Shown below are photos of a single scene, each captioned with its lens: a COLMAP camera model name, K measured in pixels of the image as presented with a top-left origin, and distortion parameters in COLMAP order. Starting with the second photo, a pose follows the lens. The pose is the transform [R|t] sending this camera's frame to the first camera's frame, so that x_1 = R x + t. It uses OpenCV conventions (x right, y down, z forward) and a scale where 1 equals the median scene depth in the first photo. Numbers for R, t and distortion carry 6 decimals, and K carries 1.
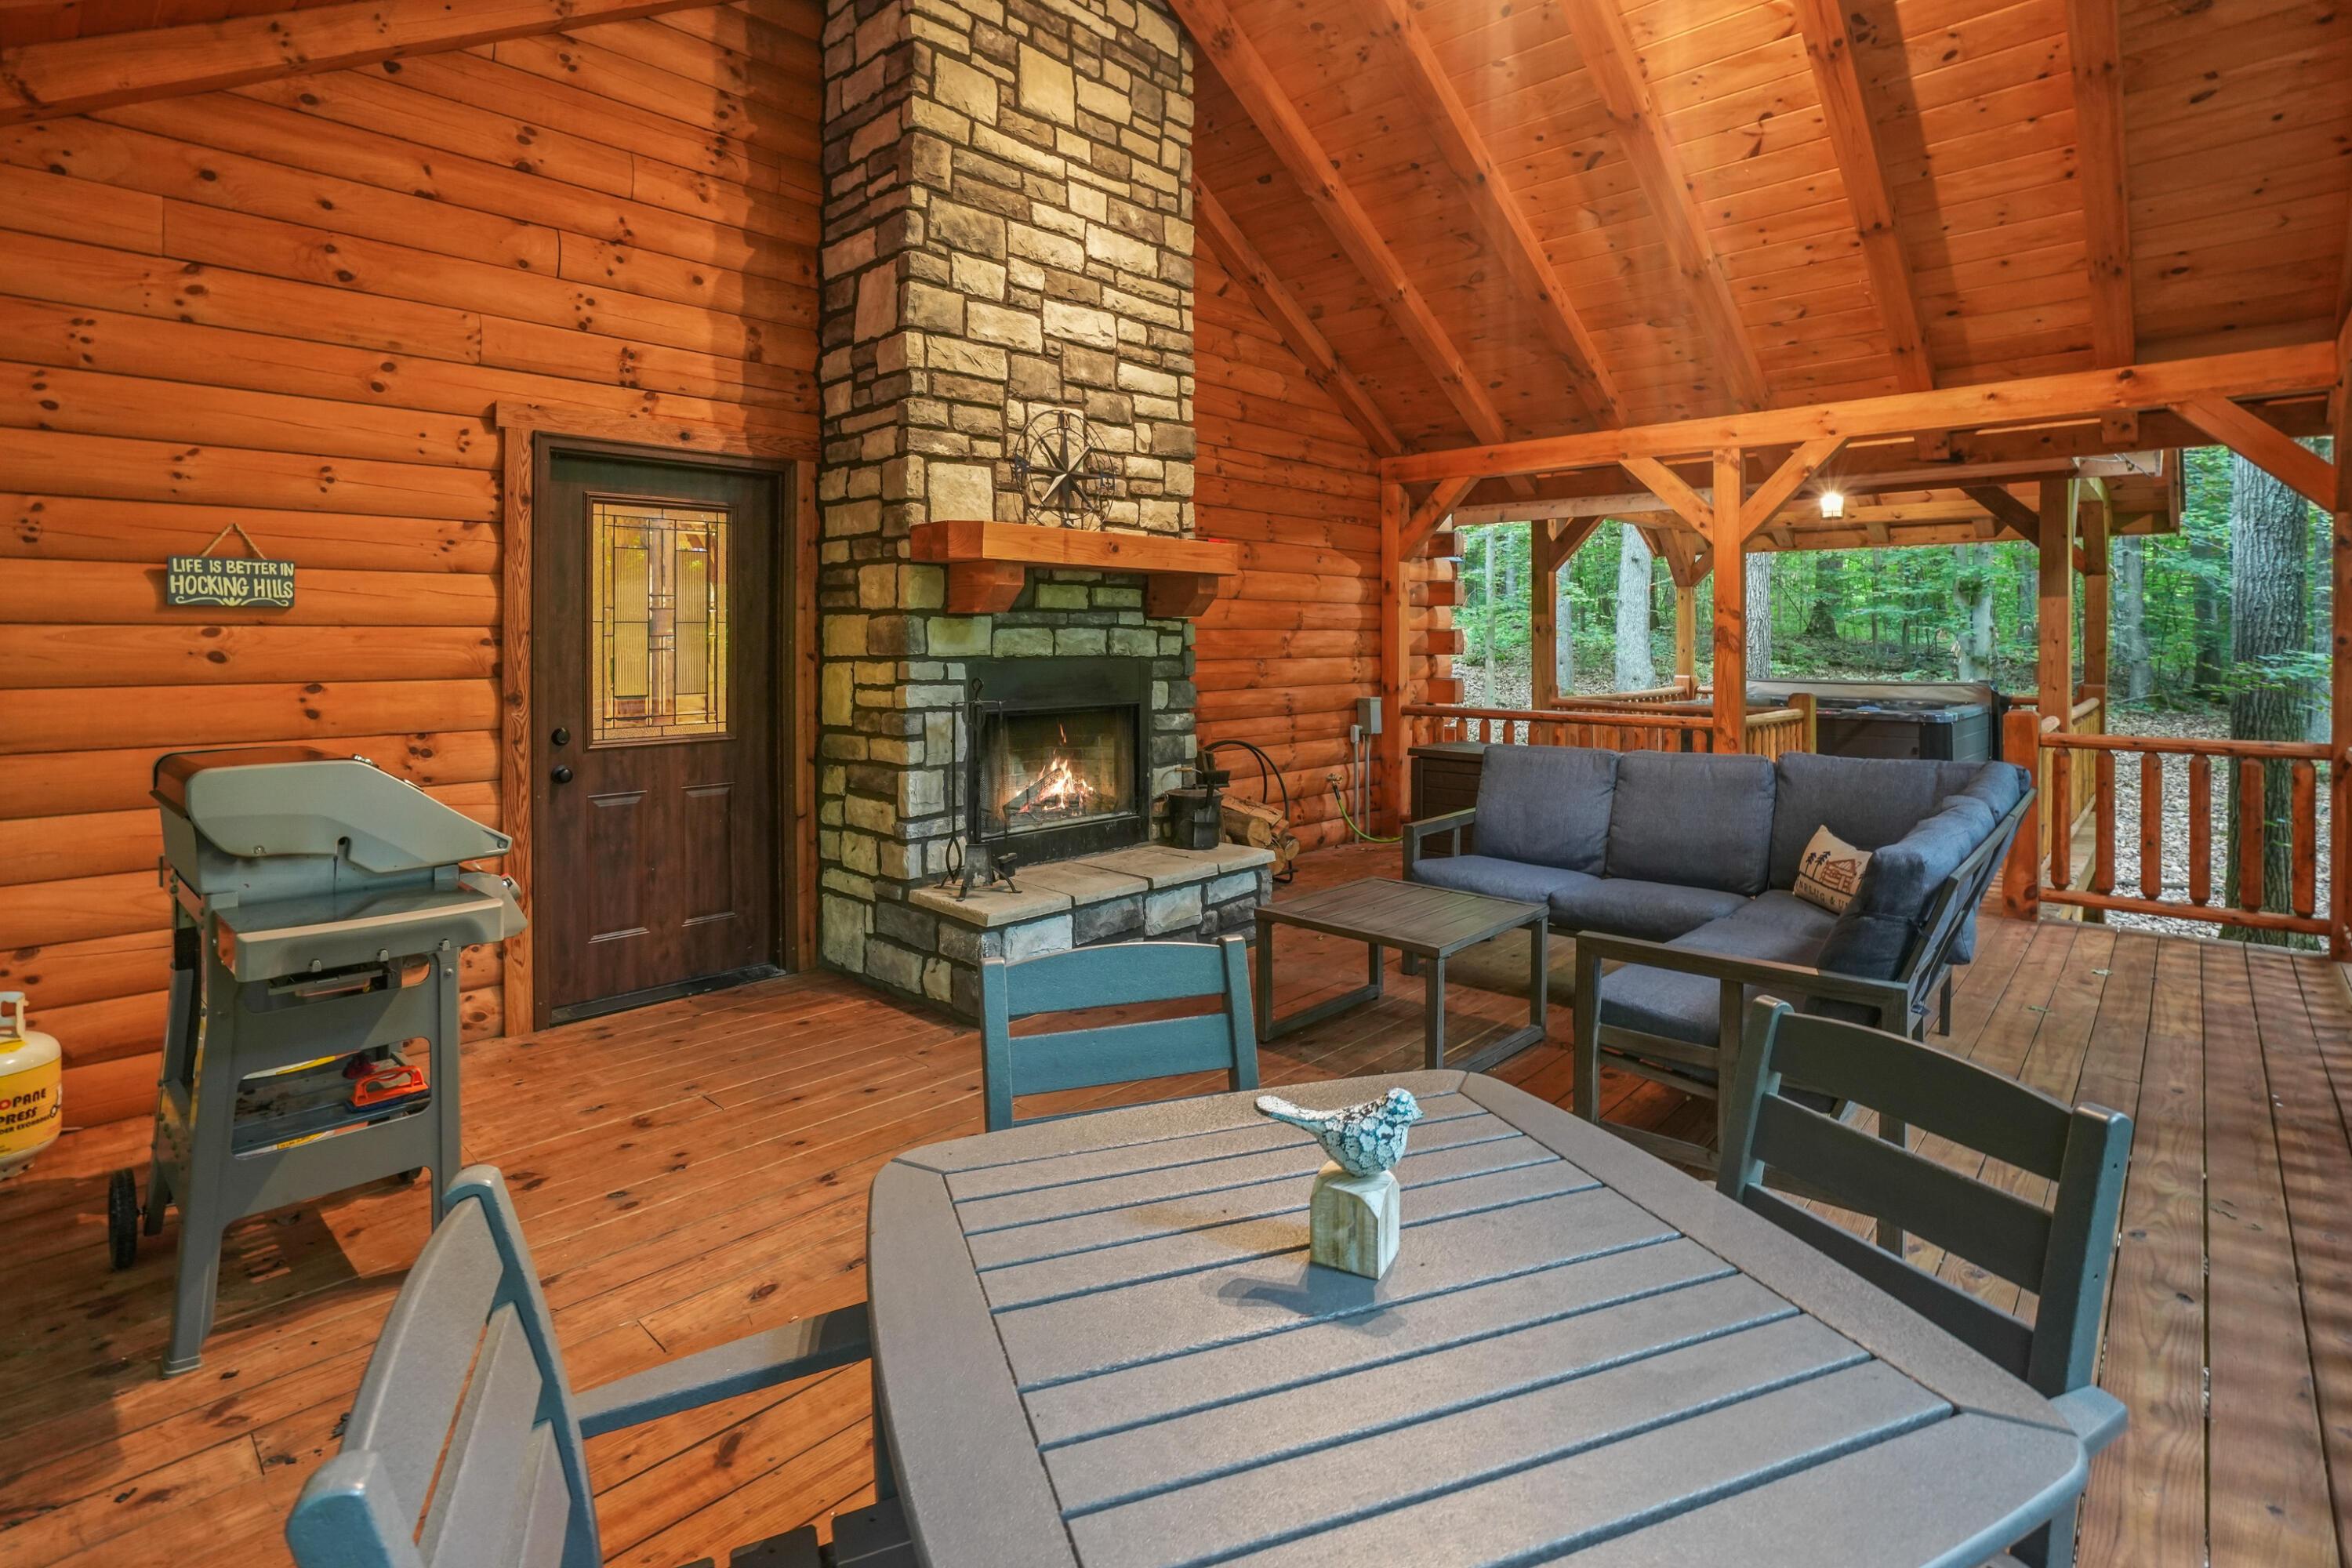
lens RADIAL K [[1119.1, 0, 1176.0], [0, 1119.1, 784.0], [0, 0, 1]] dist [0.001486, 0.000429]
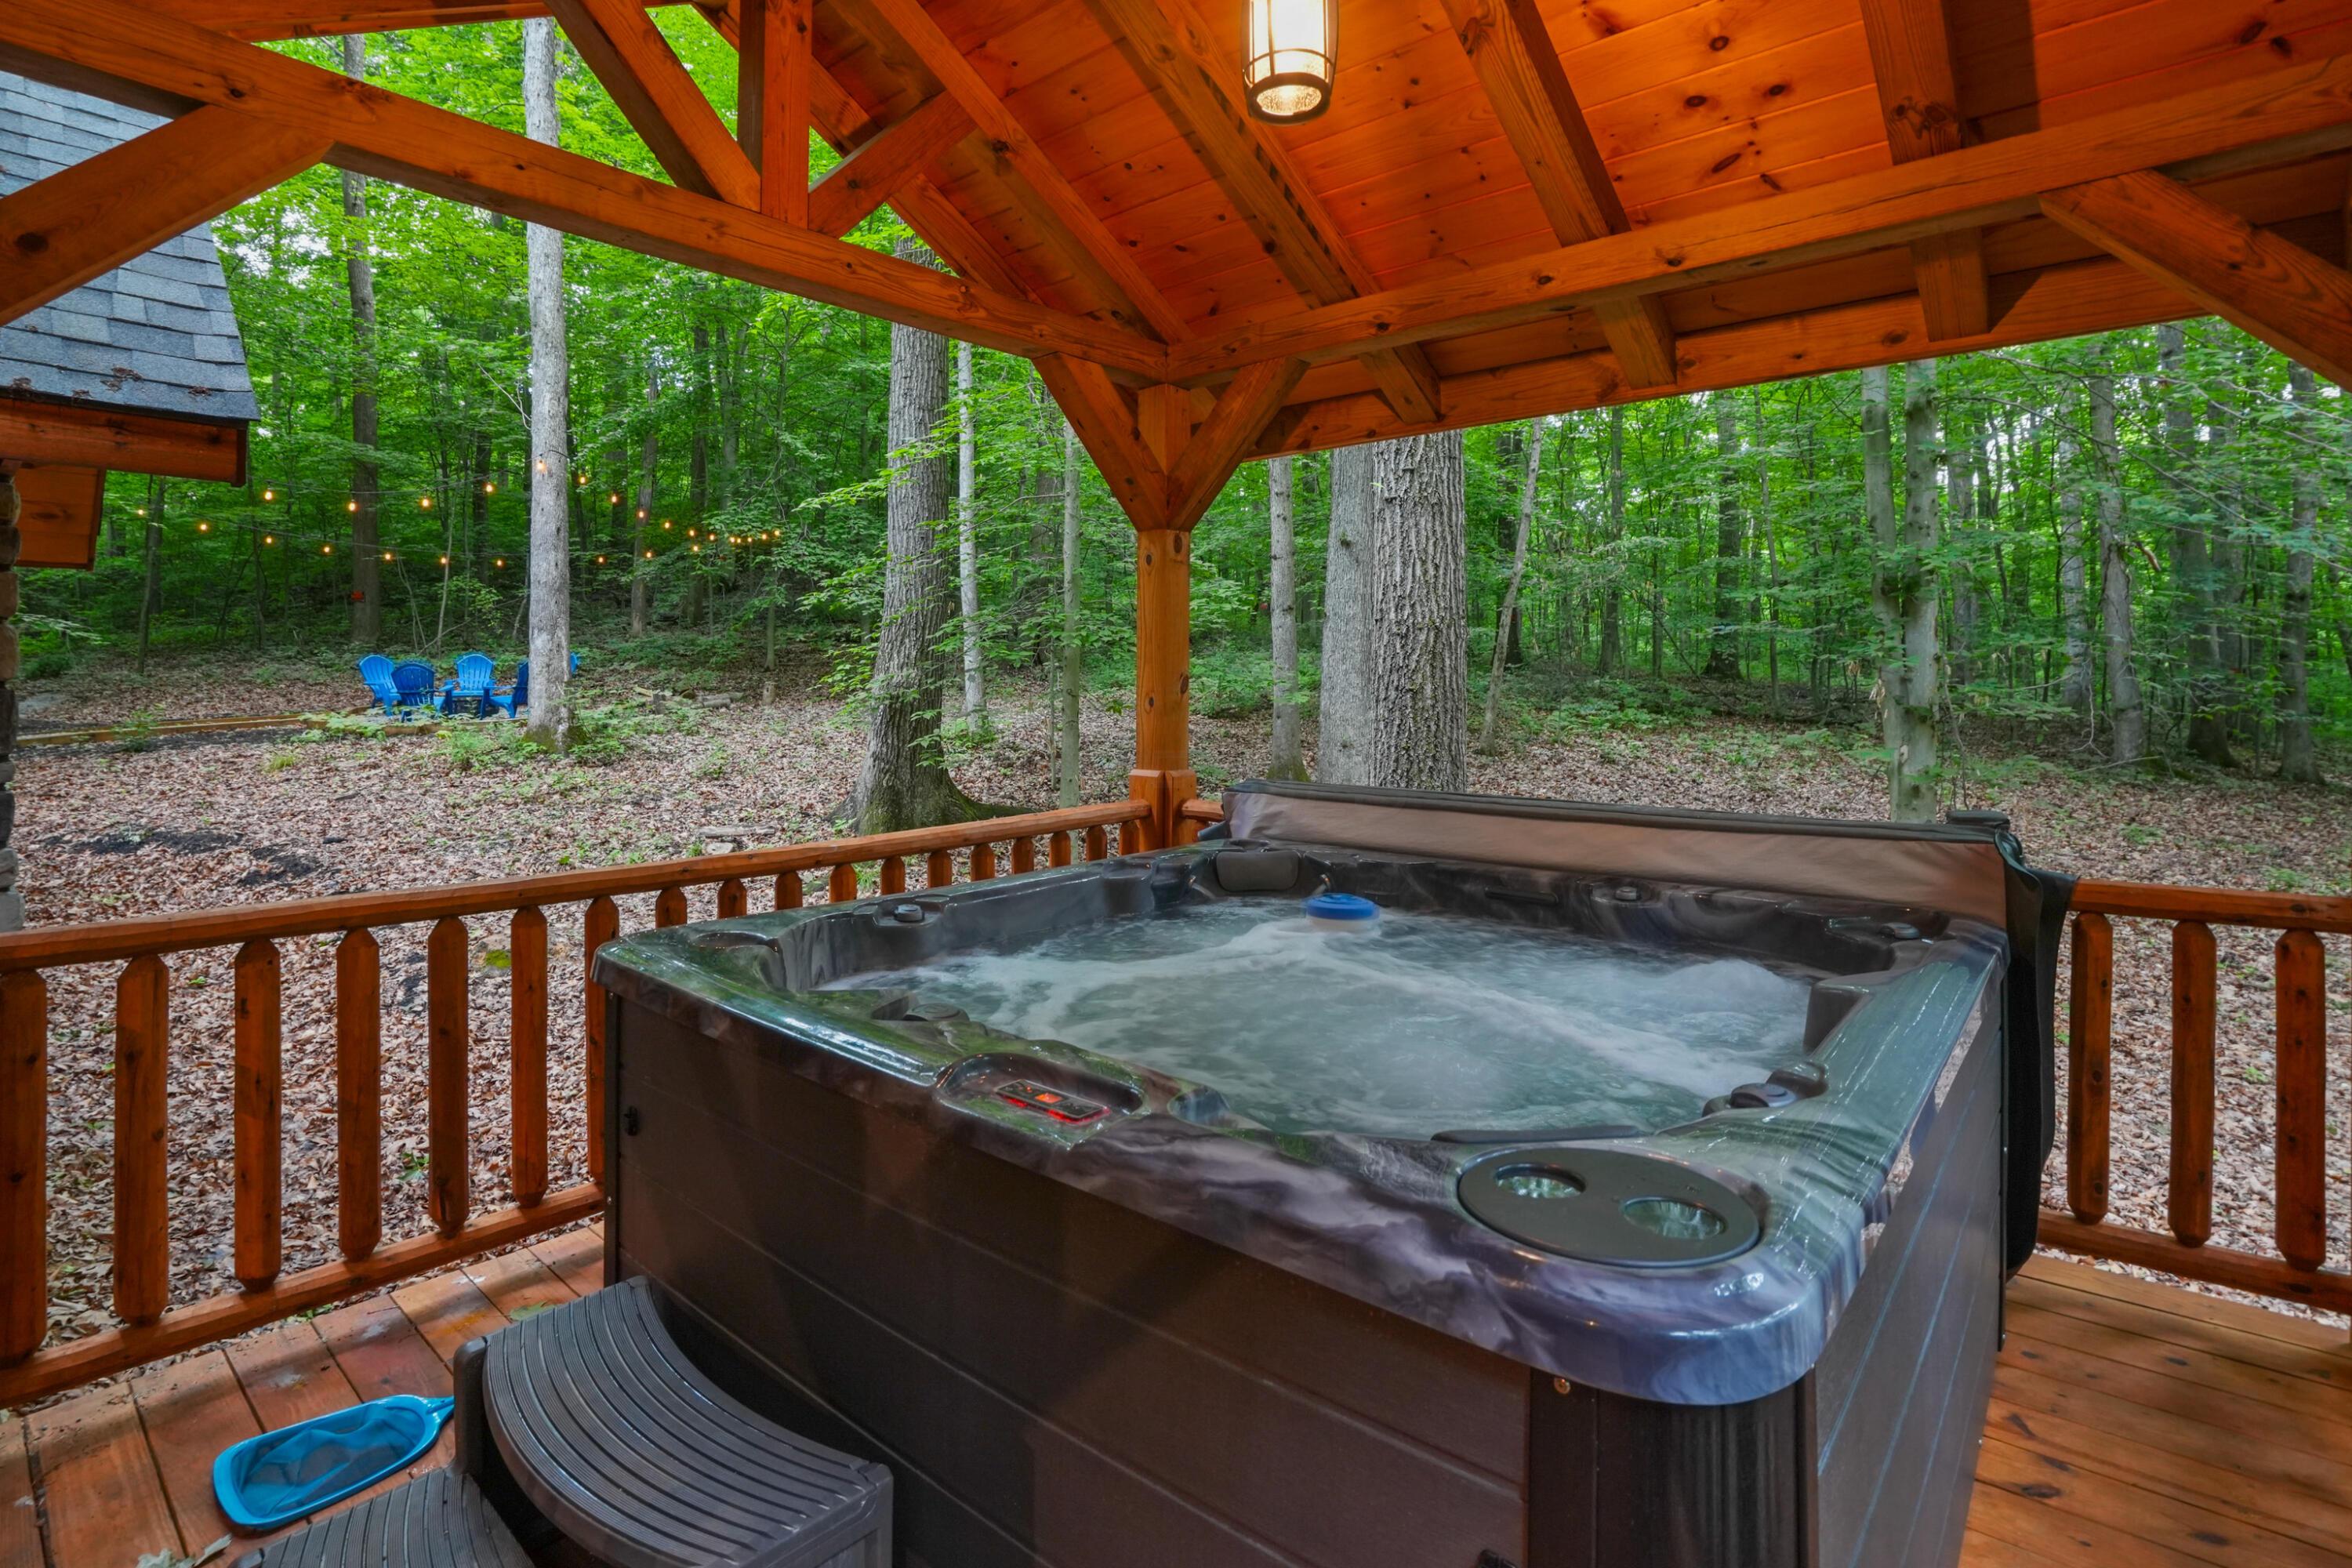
lens RADIAL K [[1119.1, 0, 1176.0], [0, 1119.1, 784.0], [0, 0, 1]] dist [0.001486, 0.000429]
pose [[0.998962, -0.004347, 0.045354, 0.671551], [0.006100, 0.999237, -0.038577, -0.118261], [-0.045152, 0.038814, 0.998226, 0.962439]]
